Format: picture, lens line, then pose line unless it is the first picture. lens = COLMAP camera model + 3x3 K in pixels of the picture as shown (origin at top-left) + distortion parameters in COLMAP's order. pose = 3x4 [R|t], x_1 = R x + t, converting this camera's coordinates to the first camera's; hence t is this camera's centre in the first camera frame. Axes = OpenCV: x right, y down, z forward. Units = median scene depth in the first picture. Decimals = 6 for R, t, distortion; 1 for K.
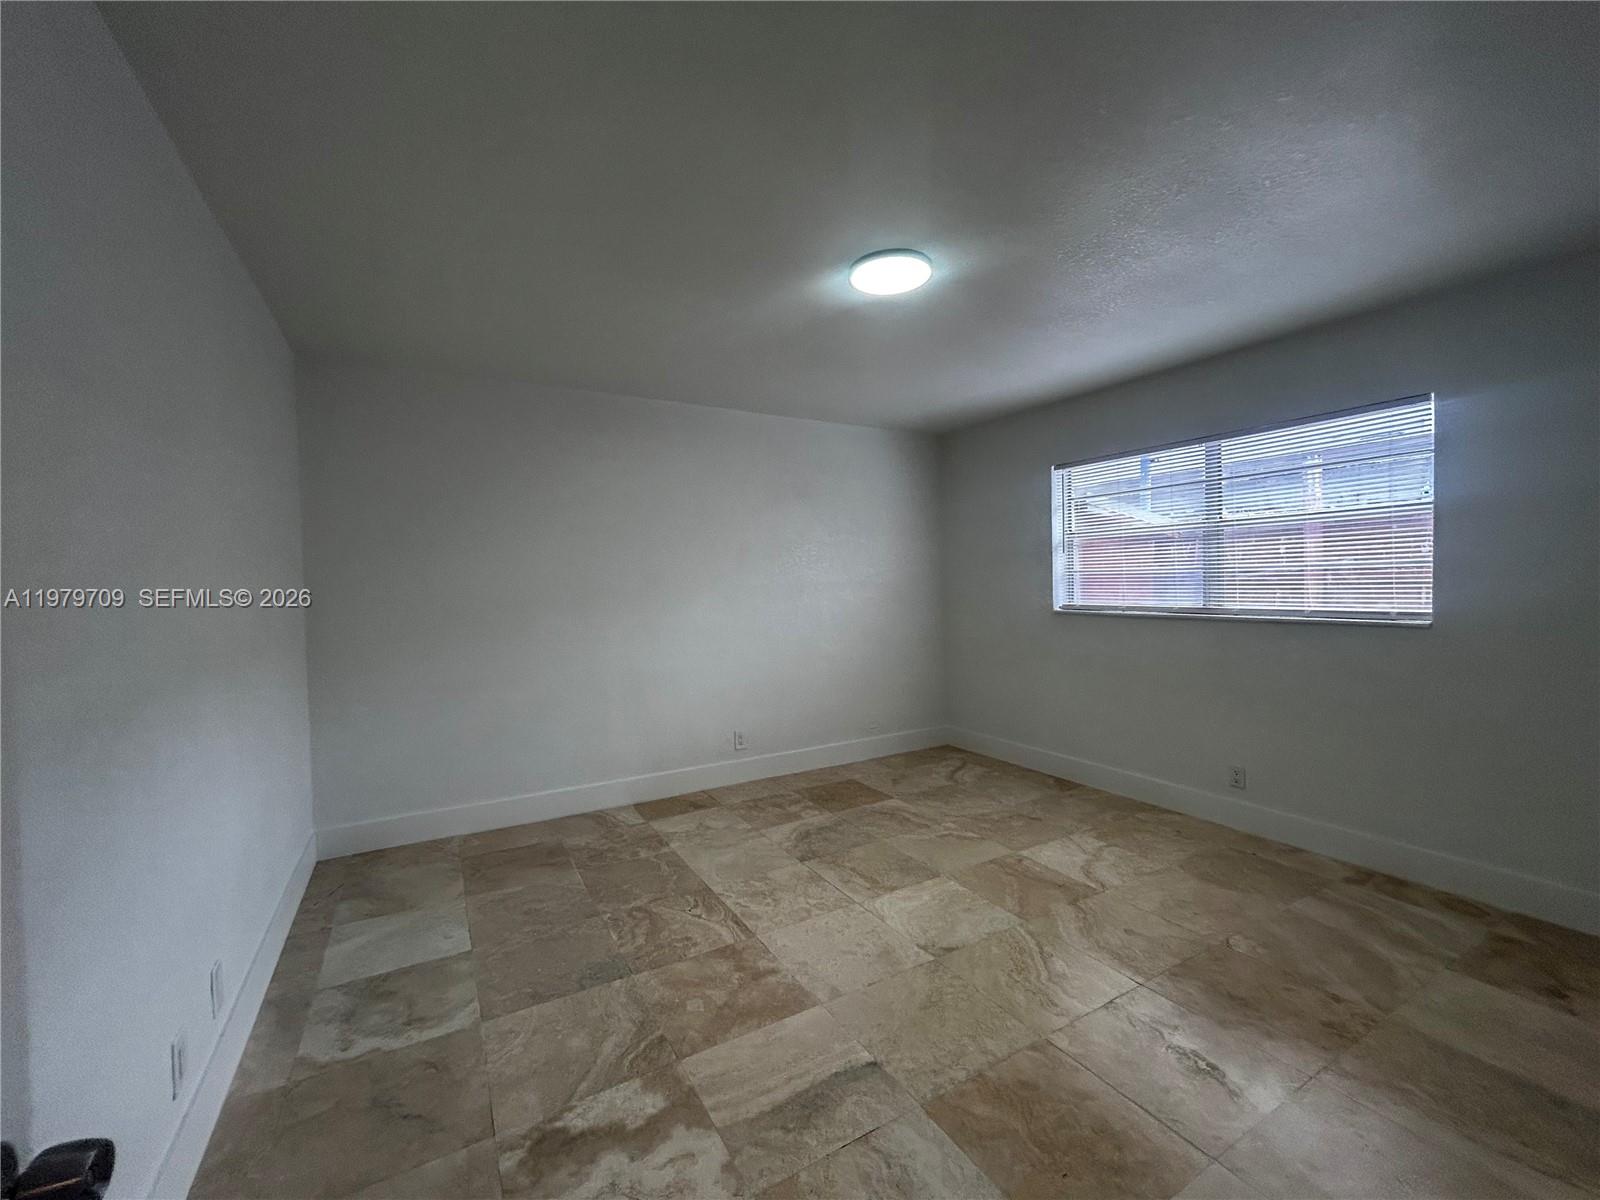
lens RADIAL K [[648.1, 0, 791.4], [0, 648.1, 601.3], [0, 0, 1]] dist [-0.001675, 0.001476]
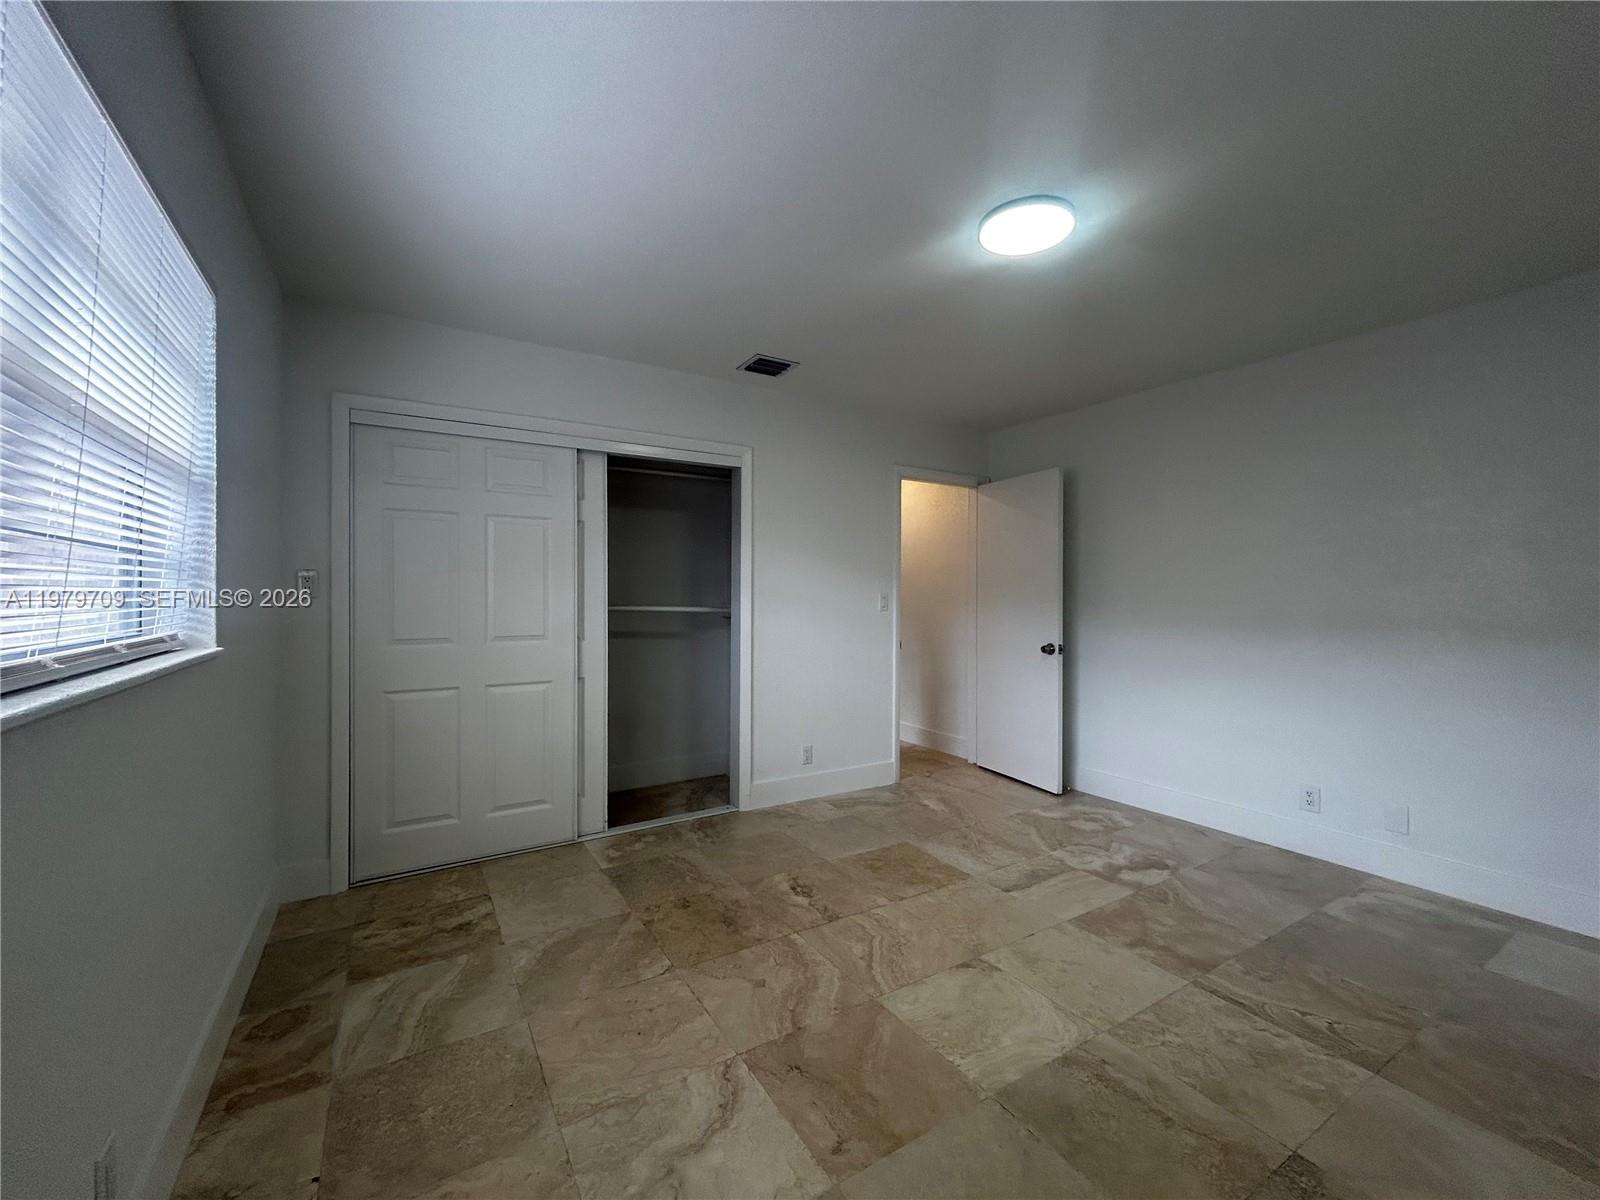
lens RADIAL K [[648.1, 0, 801.0], [0, 648.1, 593.6], [0, 0, 1]] dist [-0.001675, 0.001476]
pose [[-0.998930, 0.016464, -0.043228, 0.537331], [0.015289, 0.999508, 0.027389, -0.032509], [0.043658, 0.026699, -0.998690, 1.999336]]
